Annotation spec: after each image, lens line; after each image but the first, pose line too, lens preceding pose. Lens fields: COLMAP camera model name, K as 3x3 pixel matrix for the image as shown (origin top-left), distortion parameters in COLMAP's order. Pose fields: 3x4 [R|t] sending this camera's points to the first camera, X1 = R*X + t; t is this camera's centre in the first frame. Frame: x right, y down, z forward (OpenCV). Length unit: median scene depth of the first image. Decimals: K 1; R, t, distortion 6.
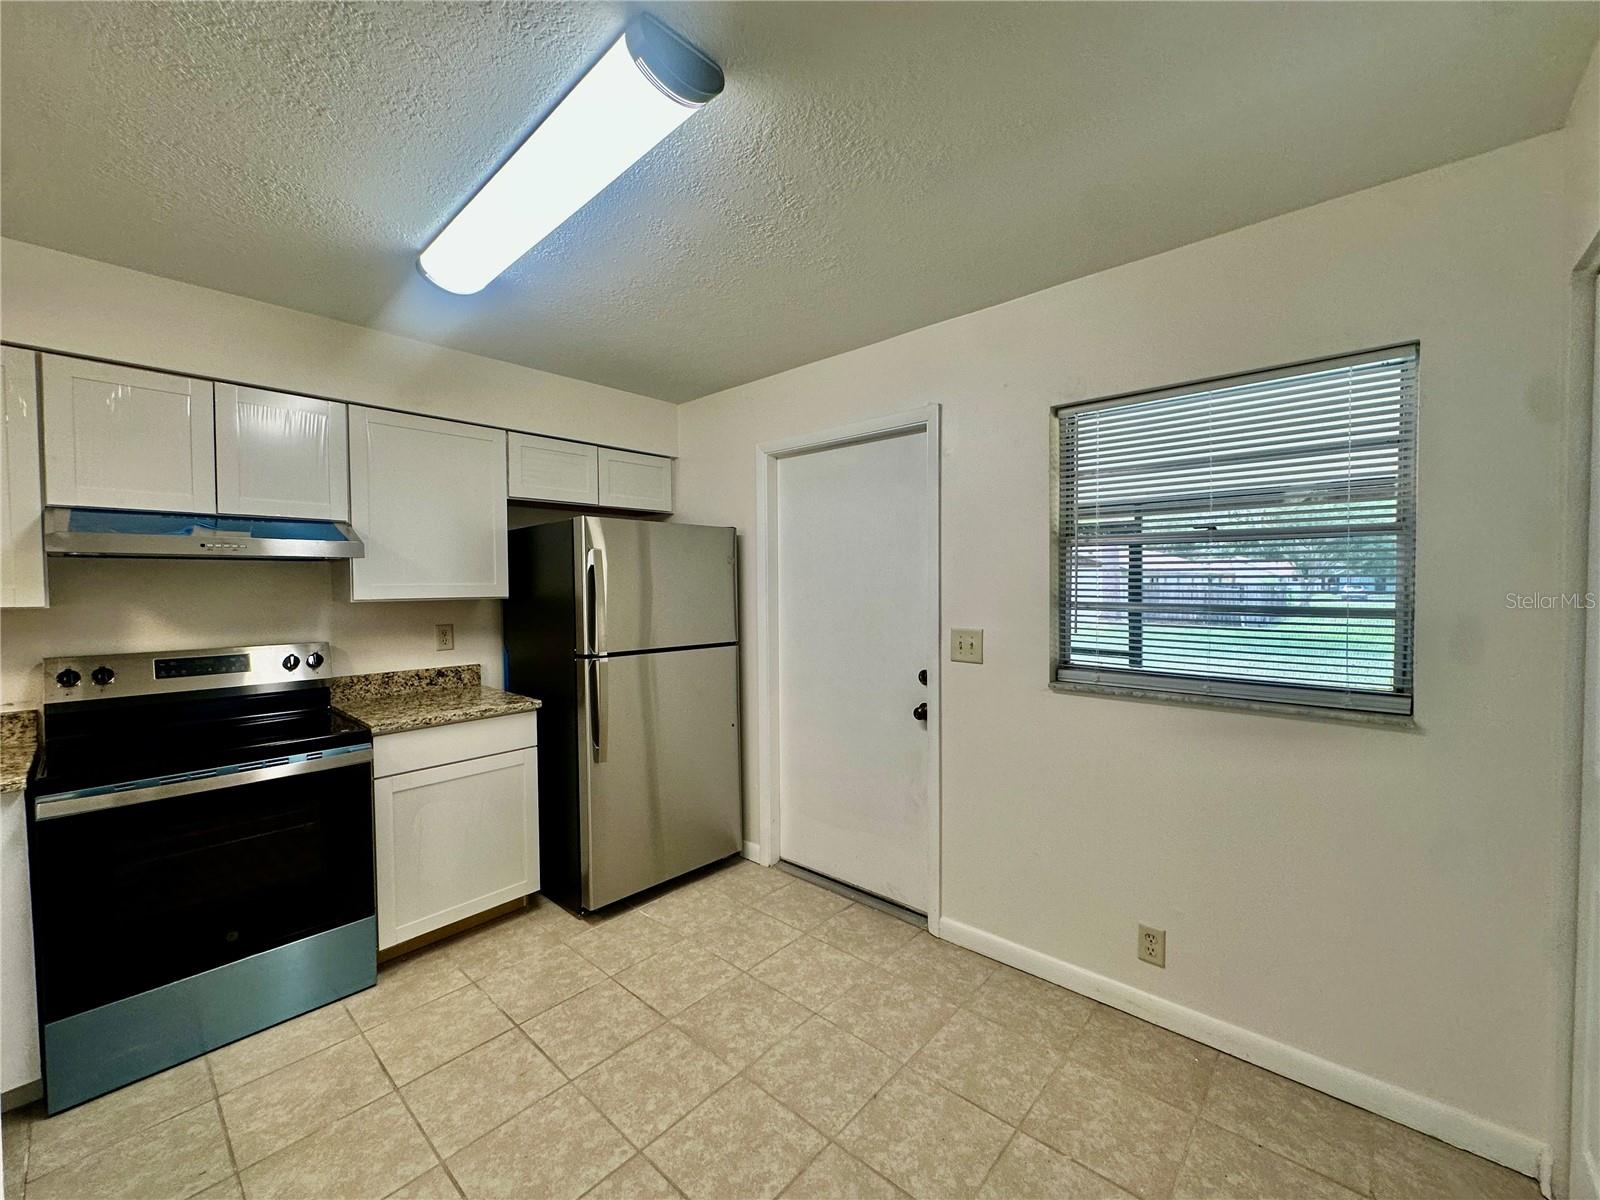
lens RADIAL K [[638.5, 0, 802.0], [0, 638.5, 603.2], [0, 0, 1]] dist [-0.005334, 0.002132]
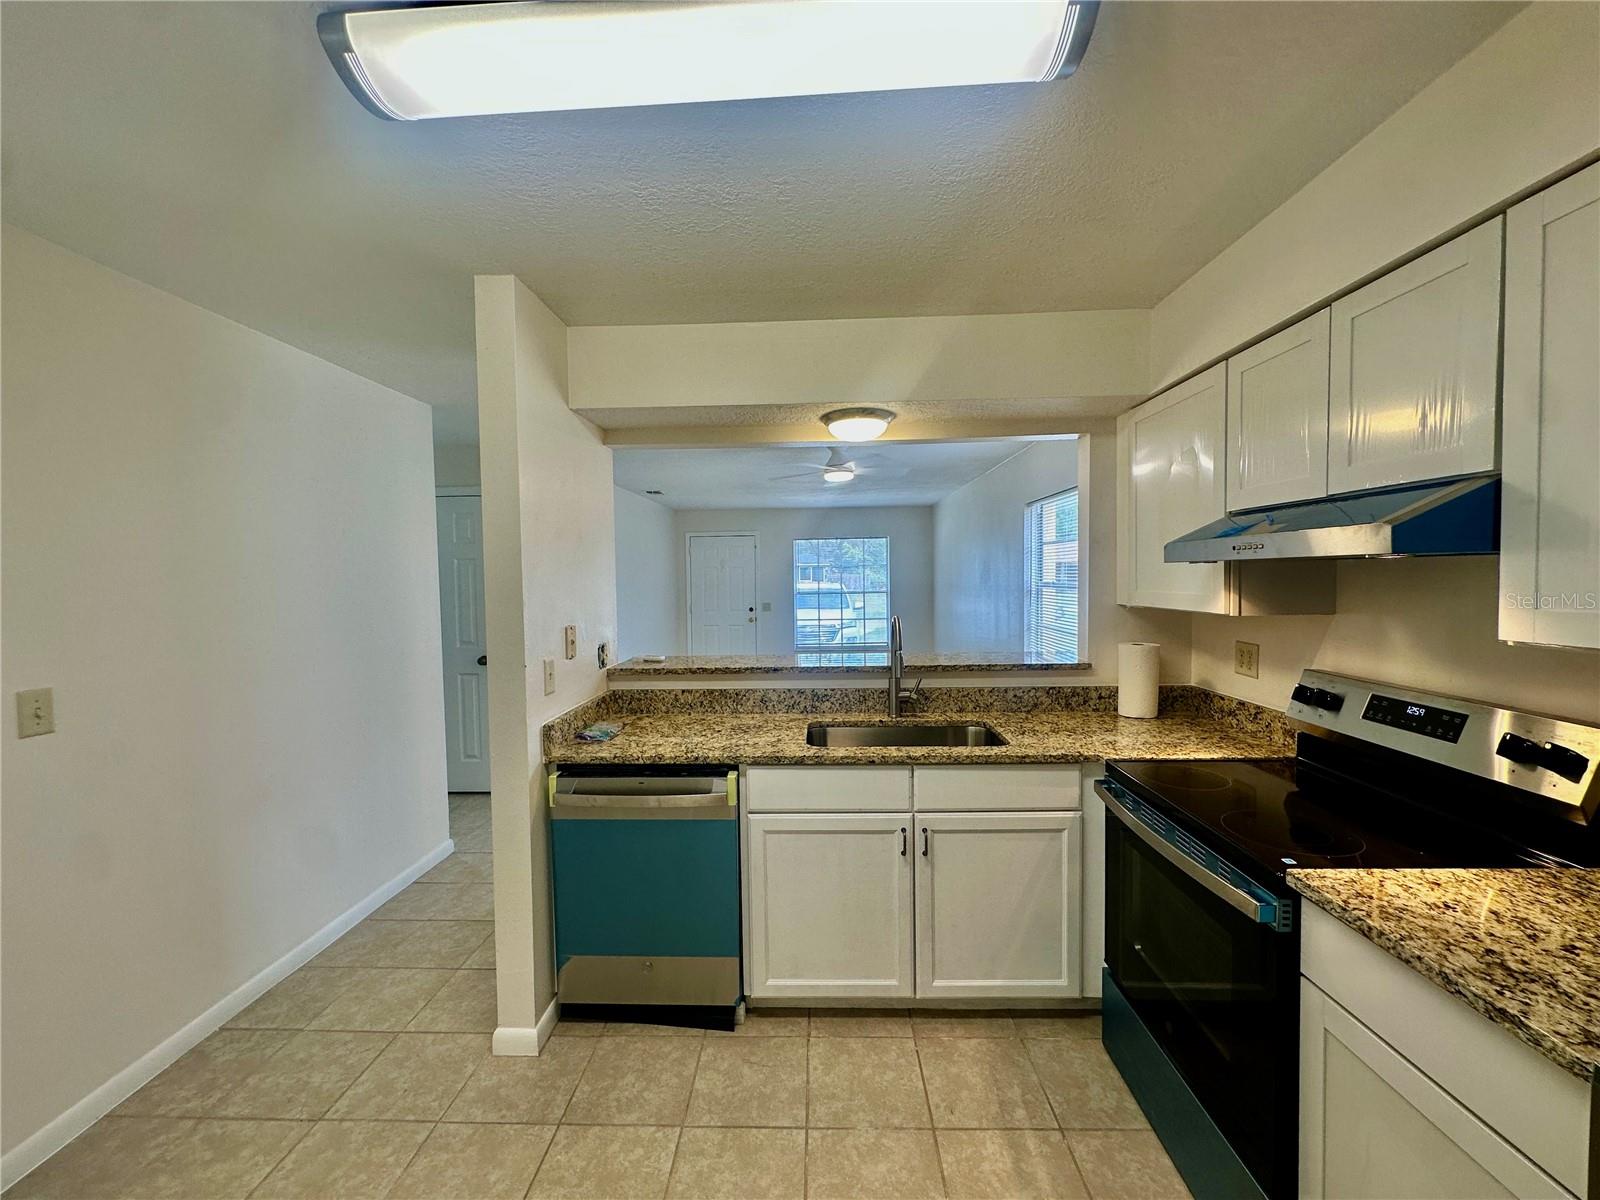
lens RADIAL K [[638.5, 0, 798.3], [0, 638.5, 600.1], [0, 0, 1]] dist [-0.005334, 0.002132]
pose [[-0.765795, 0.046132, -0.641428, -0.022965], [0.003401, 0.997700, 0.067695, -0.073711], [0.643076, 0.049659, -0.764191, 1.134667]]
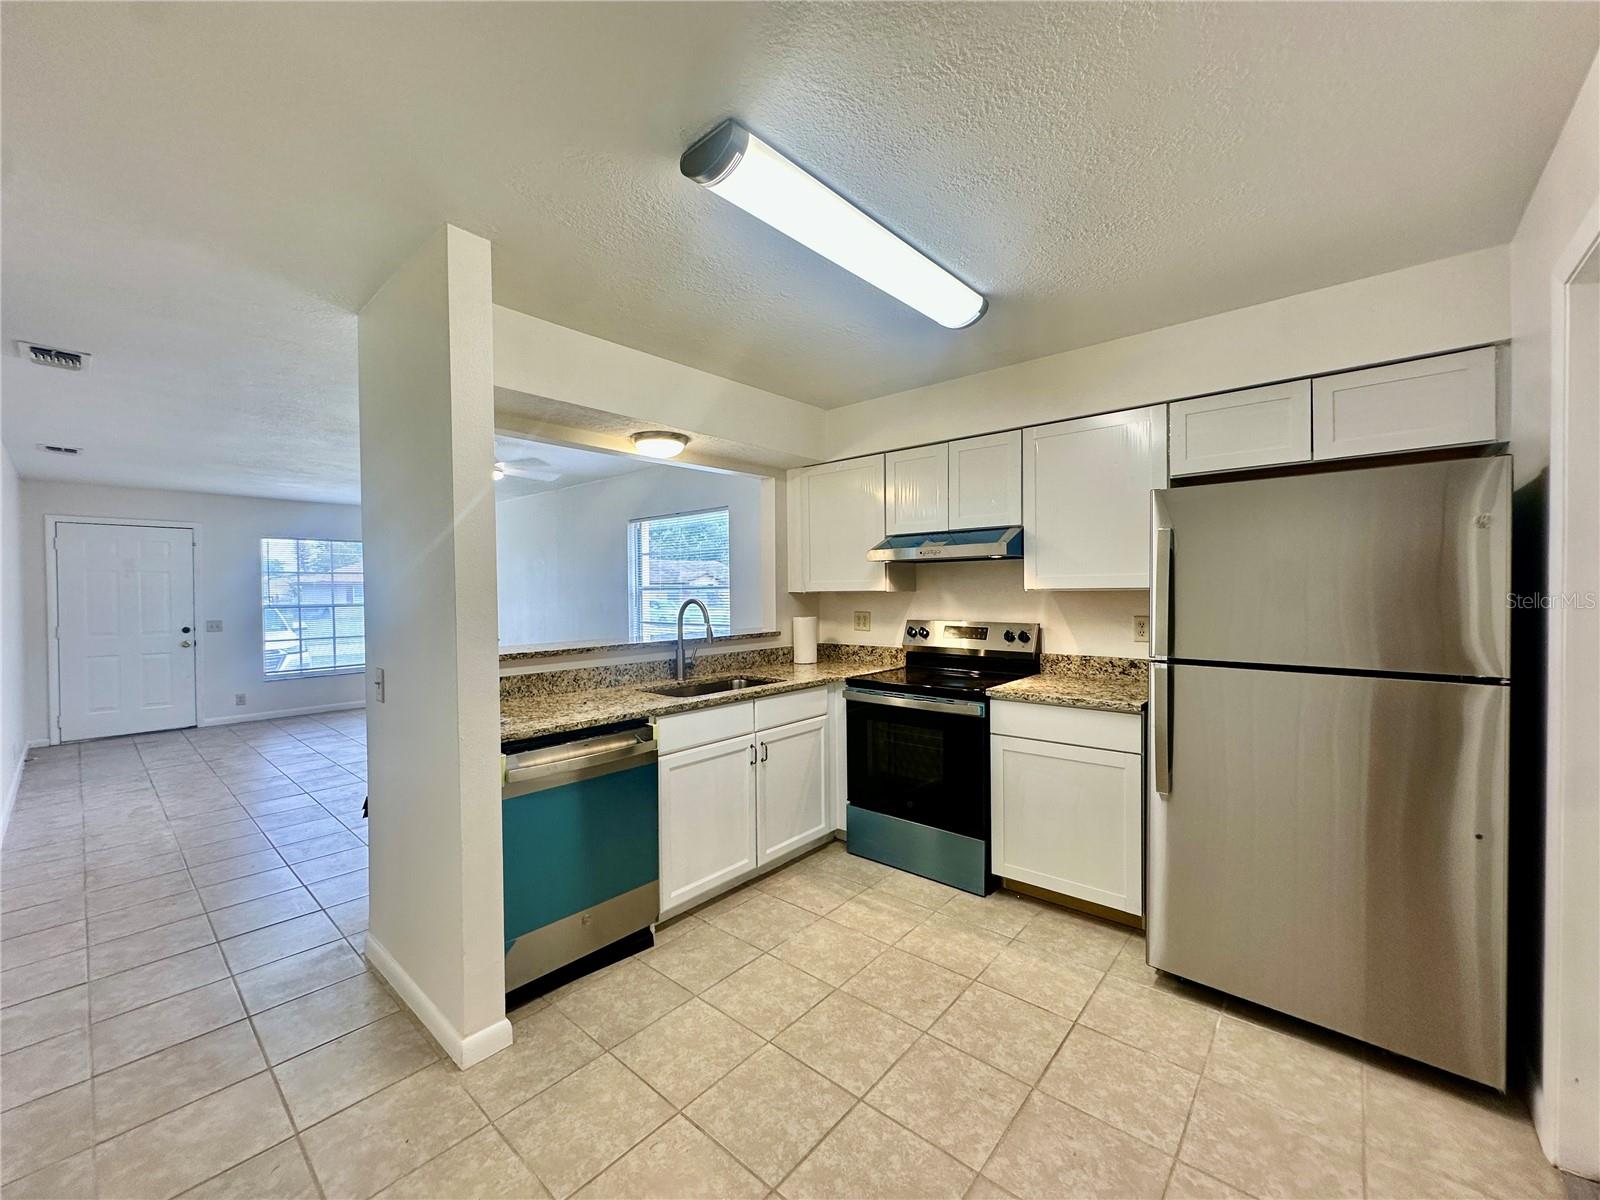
lens RADIAL K [[638.5, 0, 797.0], [0, 638.5, 603.4], [0, 0, 1]] dist [-0.005334, 0.002132]
pose [[0.012314, 0.029520, -0.999488, 0.564182], [-0.019829, 0.999375, 0.029272, -0.005593], [0.999728, 0.019459, 0.012891, 0.610304]]
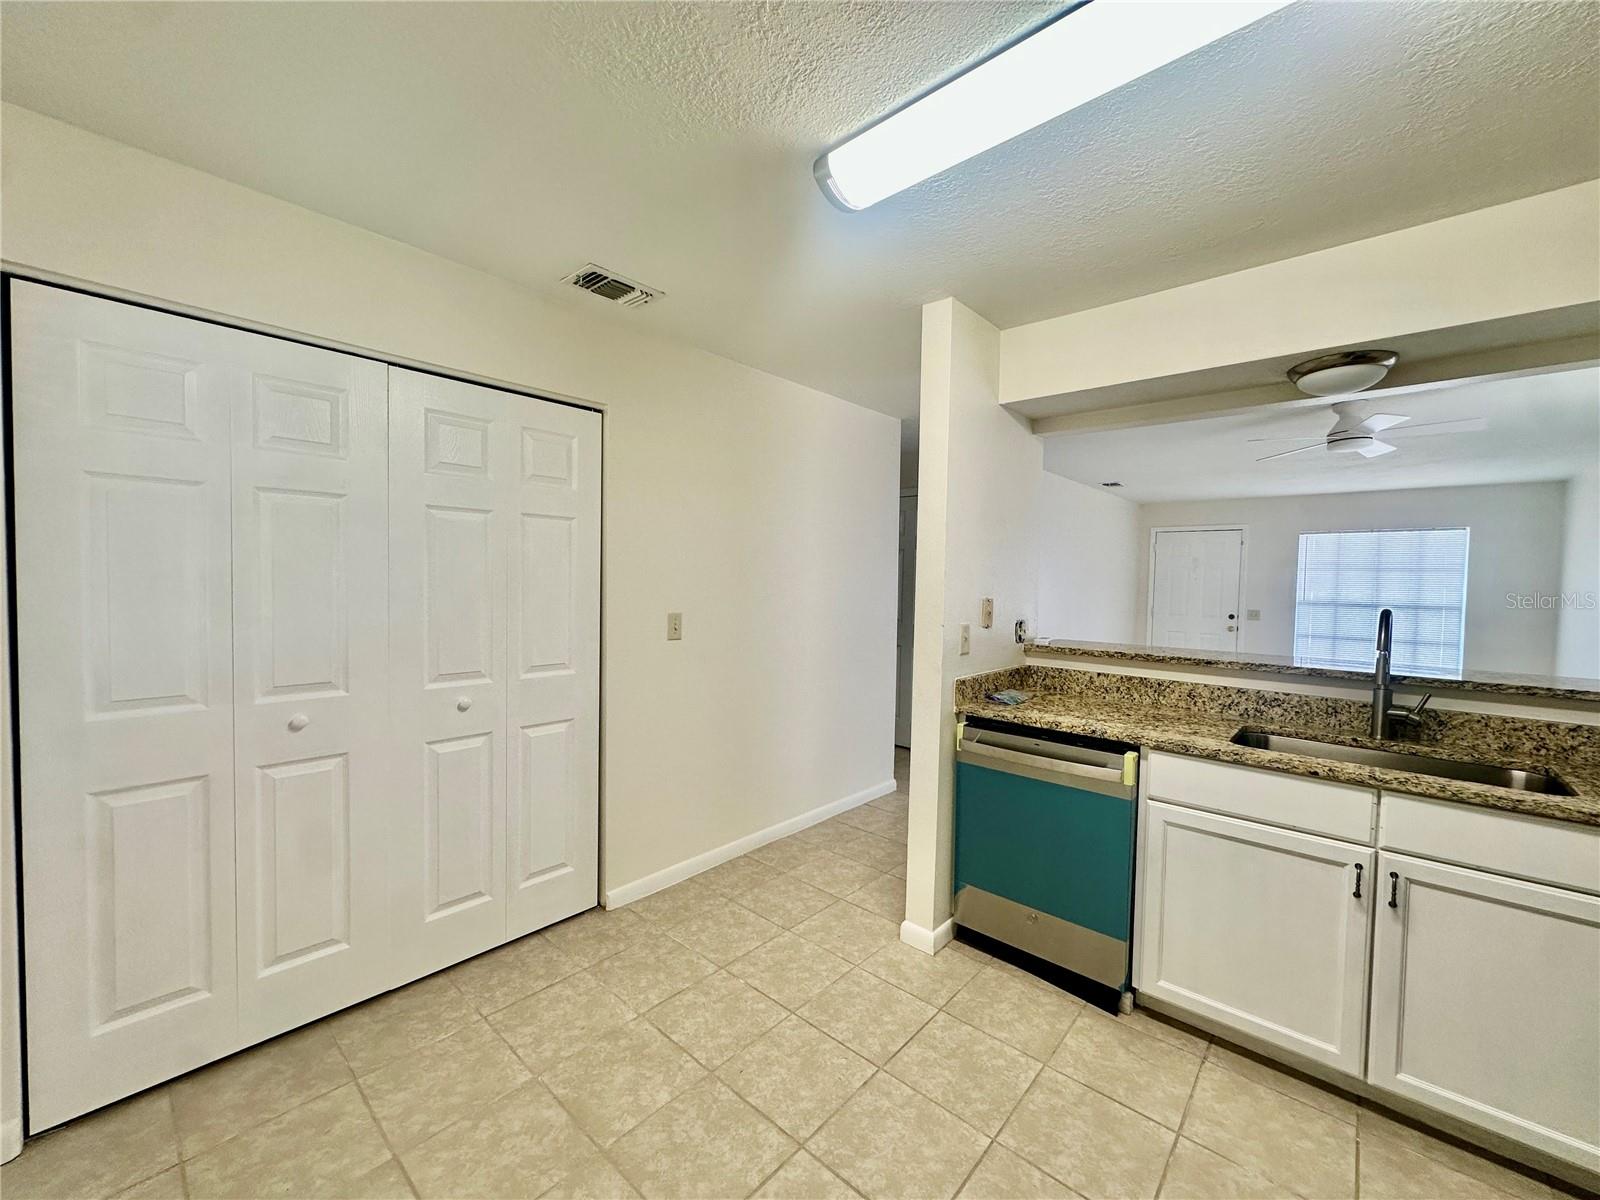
lens RADIAL K [[638.5, 0, 800.3], [0, 638.5, 600.3], [0, 0, 1]] dist [-0.005334, 0.002132]
pose [[-0.999950, -0.009653, -0.002426, -0.058420], [-0.009790, 0.997819, 0.065275, -0.031509], [0.001790, 0.065295, -0.997864, 1.265125]]
